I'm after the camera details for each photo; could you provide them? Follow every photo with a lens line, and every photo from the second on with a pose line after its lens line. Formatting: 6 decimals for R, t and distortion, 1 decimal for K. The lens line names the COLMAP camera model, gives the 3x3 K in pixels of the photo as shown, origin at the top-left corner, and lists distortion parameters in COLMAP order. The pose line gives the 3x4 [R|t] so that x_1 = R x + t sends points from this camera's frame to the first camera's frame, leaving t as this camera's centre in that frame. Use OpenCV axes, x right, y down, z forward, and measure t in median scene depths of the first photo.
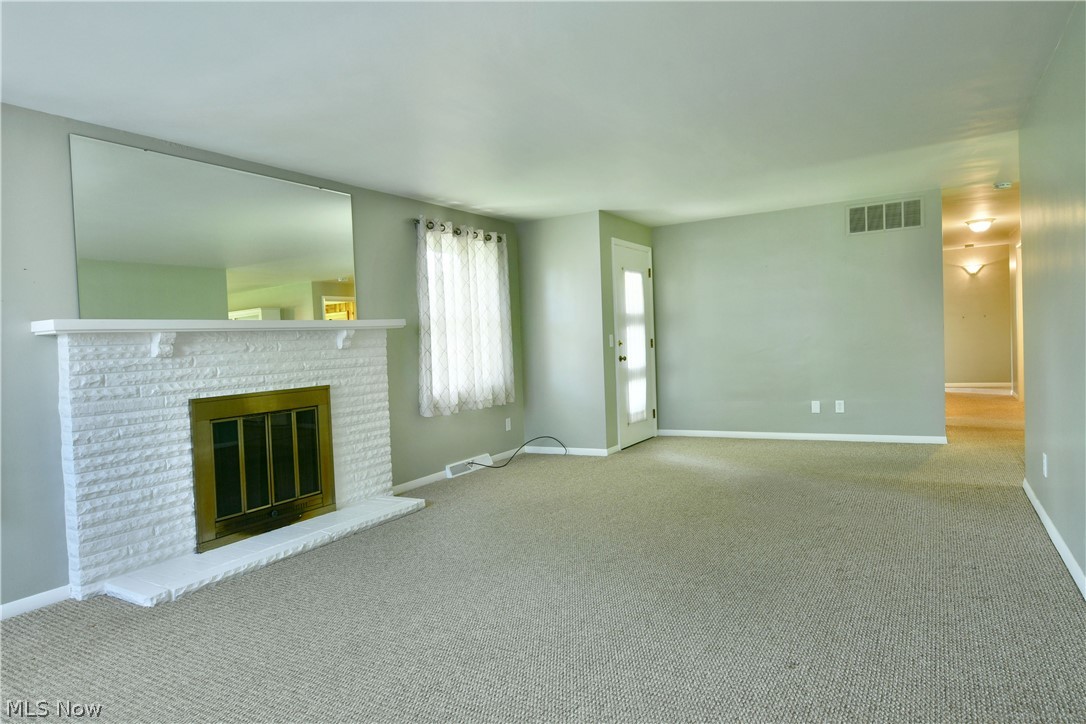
lens RADIAL K [[660.7, 0, 532.1], [0, 660.7, 368.5], [0, 0, 1]] dist [-0.010120, -0.006782]
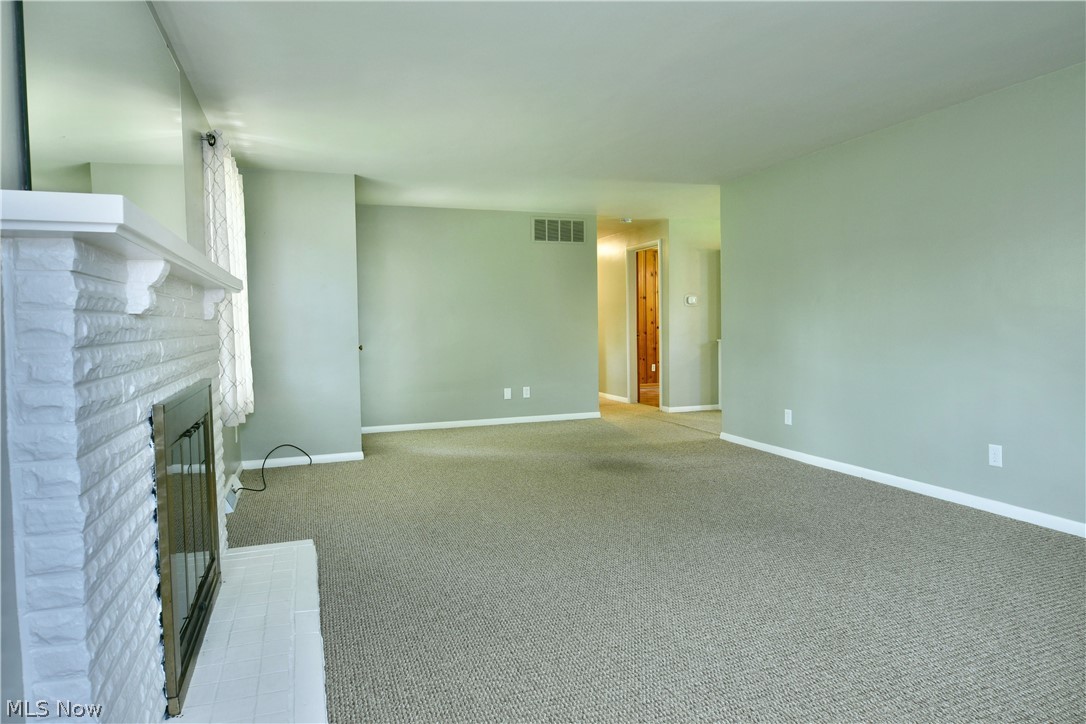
lens RADIAL K [[660.7, 0, 531.8], [0, 660.7, 358.2], [0, 0, 1]] dist [-0.010120, -0.006782]
pose [[0.638211, 0.000396, 0.769862, -0.408953], [0.014239, 0.999823, -0.012319, 0.013751], [-0.769730, 0.018824, 0.638092, 0.273787]]
